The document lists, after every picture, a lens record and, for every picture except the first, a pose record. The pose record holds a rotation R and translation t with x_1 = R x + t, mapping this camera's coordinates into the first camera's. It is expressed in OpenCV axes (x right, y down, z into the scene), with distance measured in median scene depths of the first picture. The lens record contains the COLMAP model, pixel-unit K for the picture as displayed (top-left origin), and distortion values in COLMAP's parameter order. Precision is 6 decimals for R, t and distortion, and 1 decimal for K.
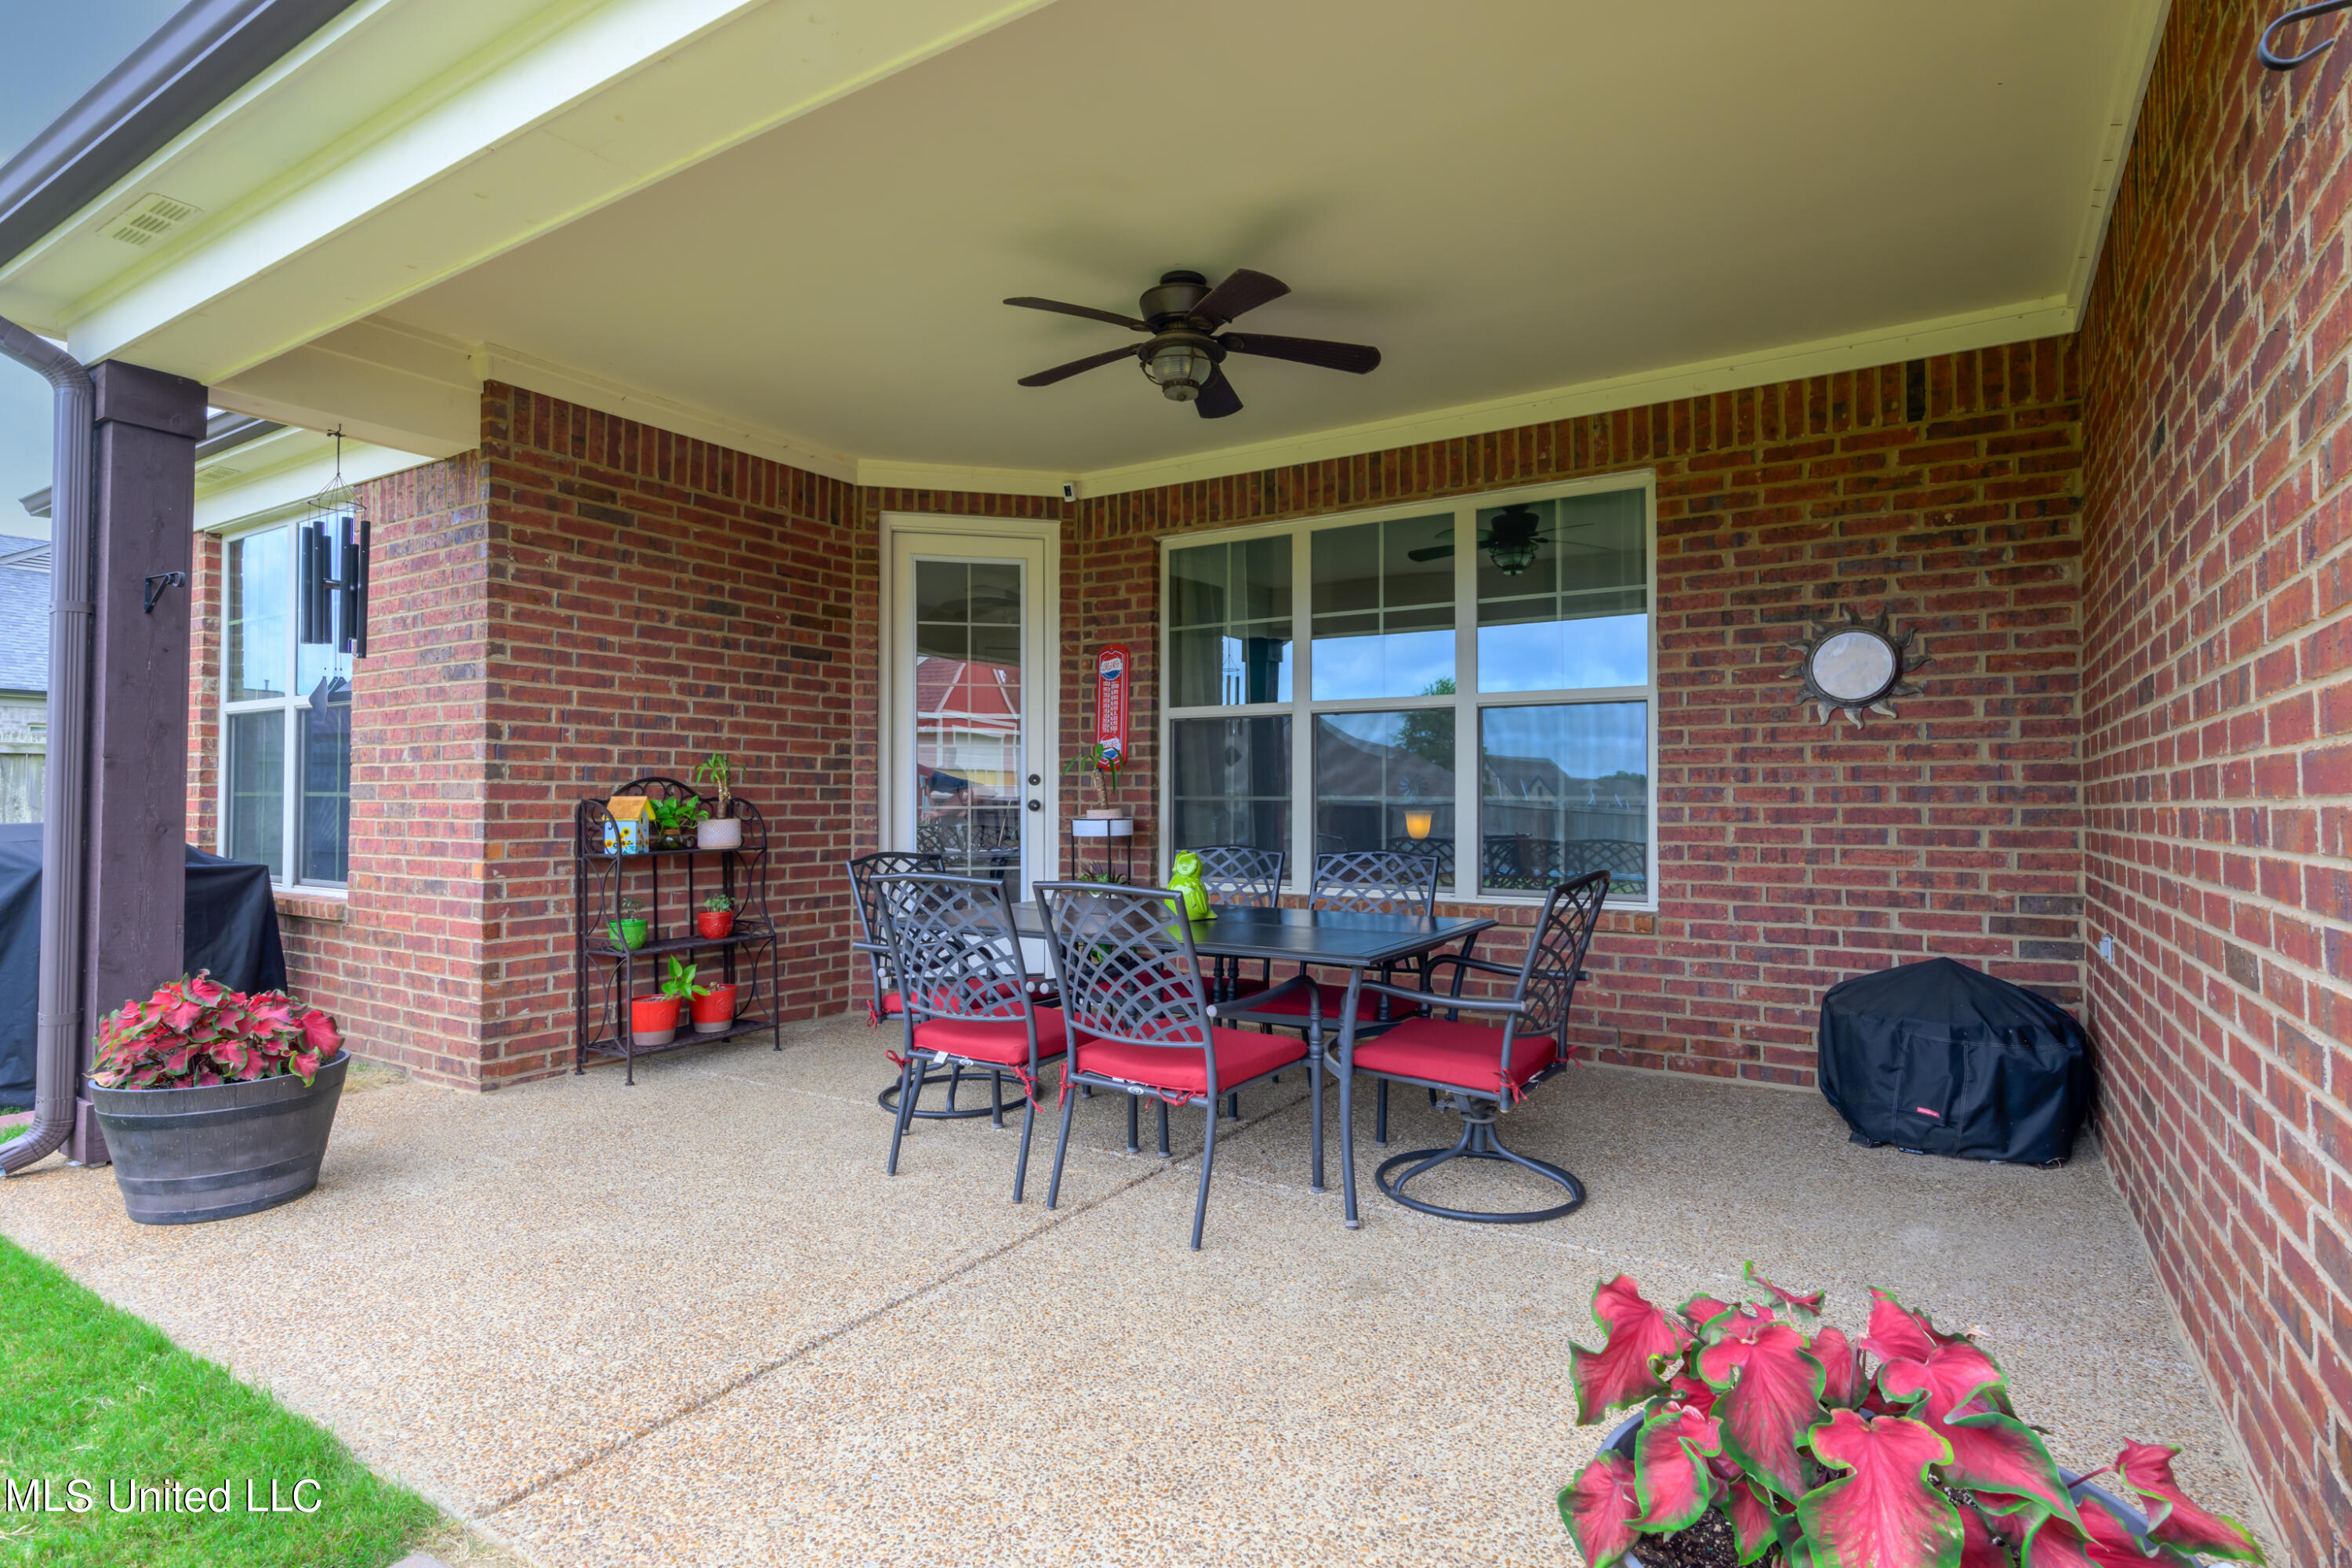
lens RADIAL K [[1046.7, 0, 1140.7], [0, 1046.7, 793.3], [0, 0, 1]] dist [0.000176, 0.000019]
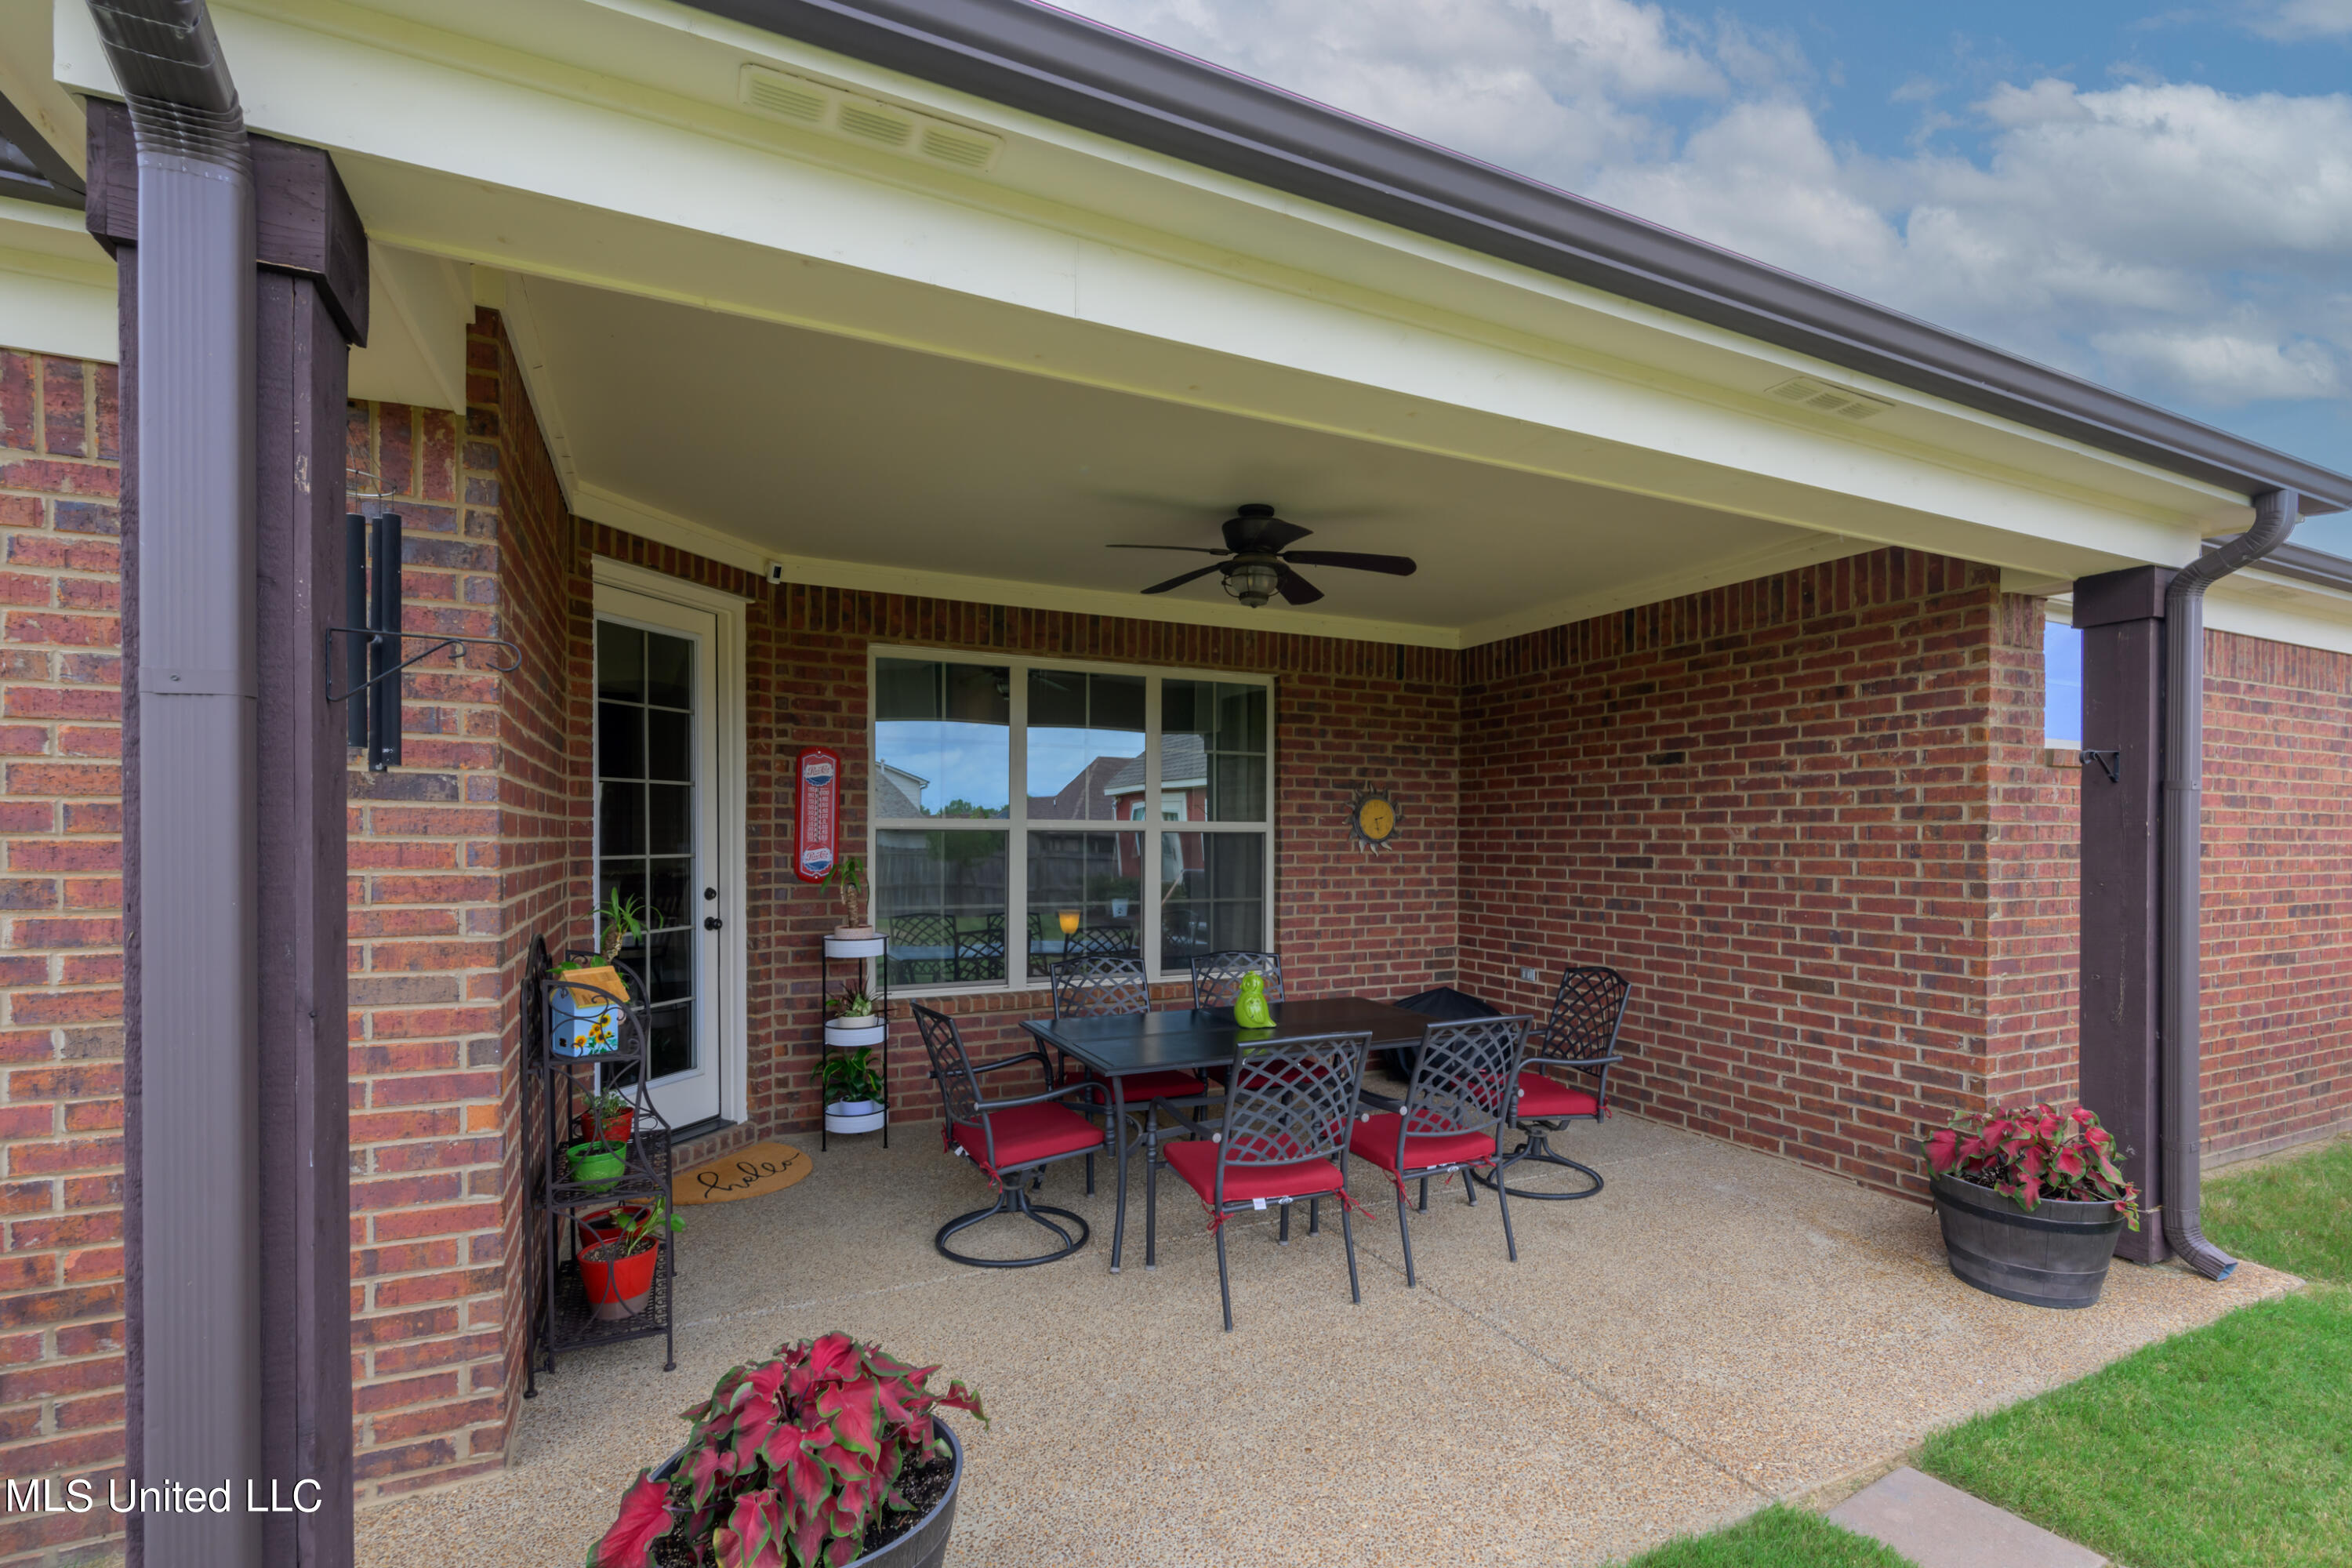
lens RADIAL K [[1019.9, 0, 1118.3], [0, 1019.9, 856.8], [0, 0, 1]] dist [-0.000474, 0.000438]
pose [[0.595562, -0.020685, 0.803043, -0.867226], [-0.004995, 0.999554, 0.029451, -0.105400], [-0.803294, -0.021552, 0.595193, 0.349193]]
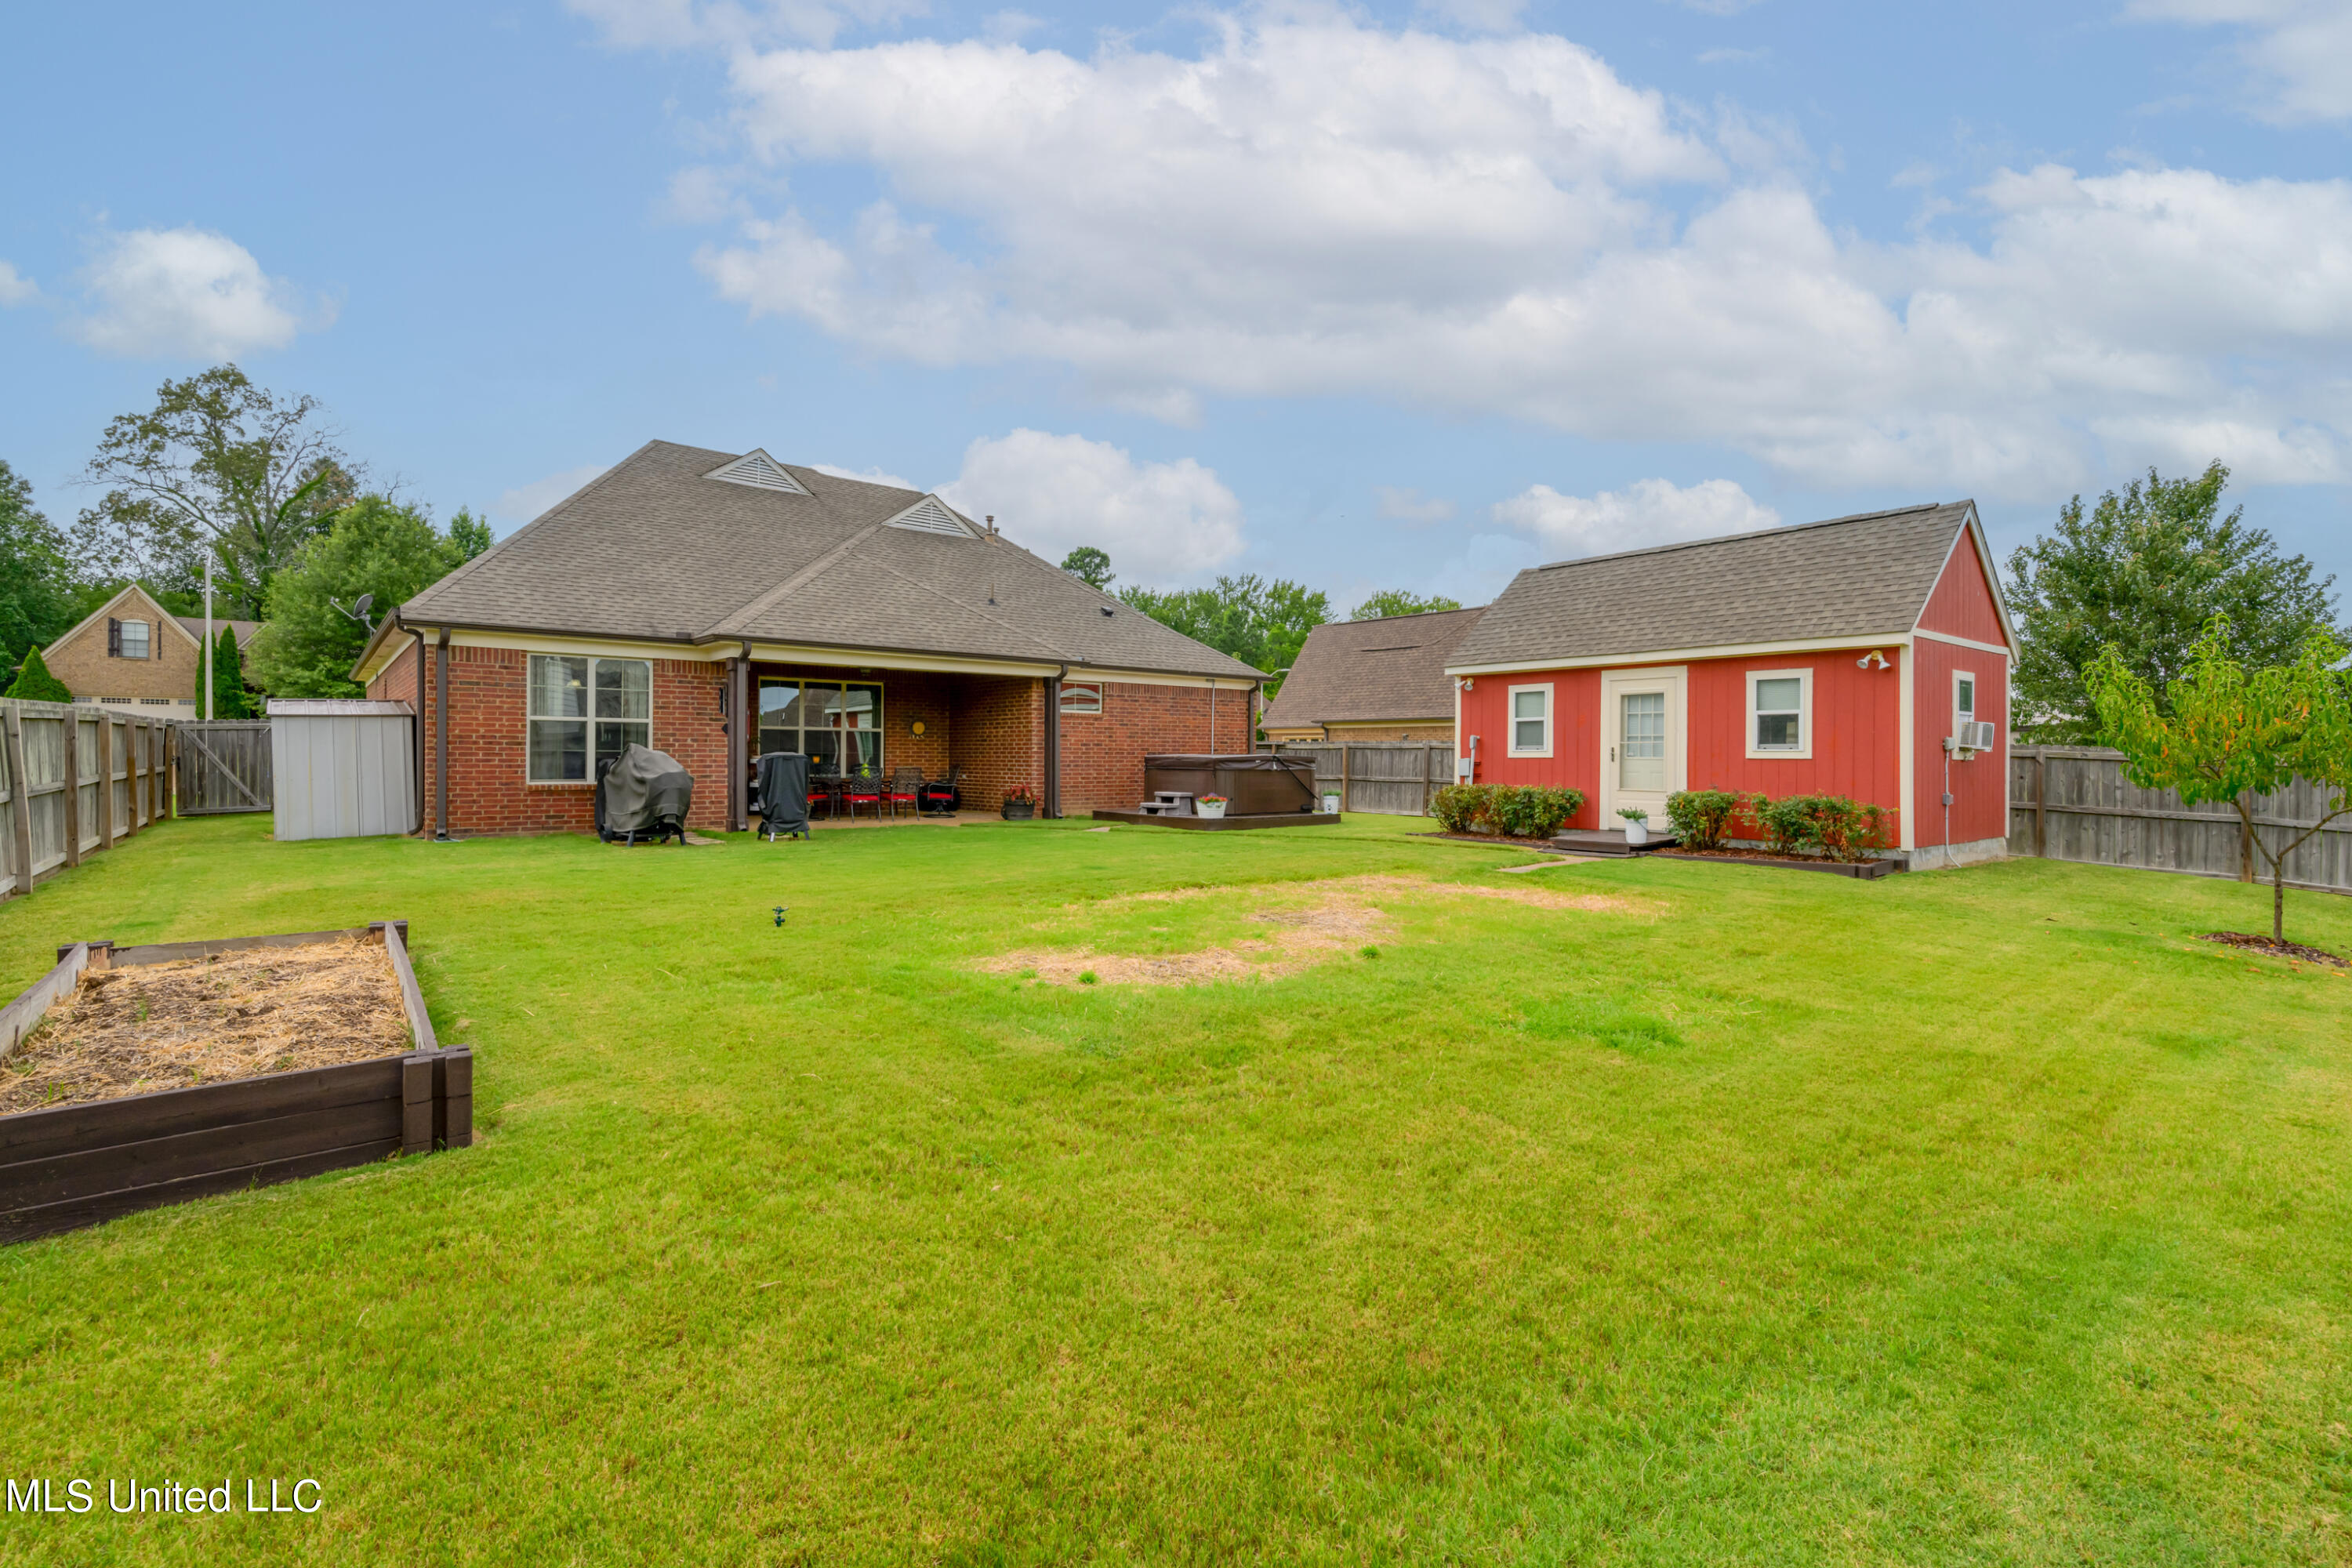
lens RADIAL K [[1058.5, 0, 1106.6], [0, 1058.5, 755.9], [0, 0, 1]] dist [-0.002609, -0.000124]
pose [[0.402909, -0.002798, 0.915236, -3.855623], [-0.012601, 0.999884, 0.008604, -0.039015], [-0.915153, -0.015000, 0.402827, -2.042318]]
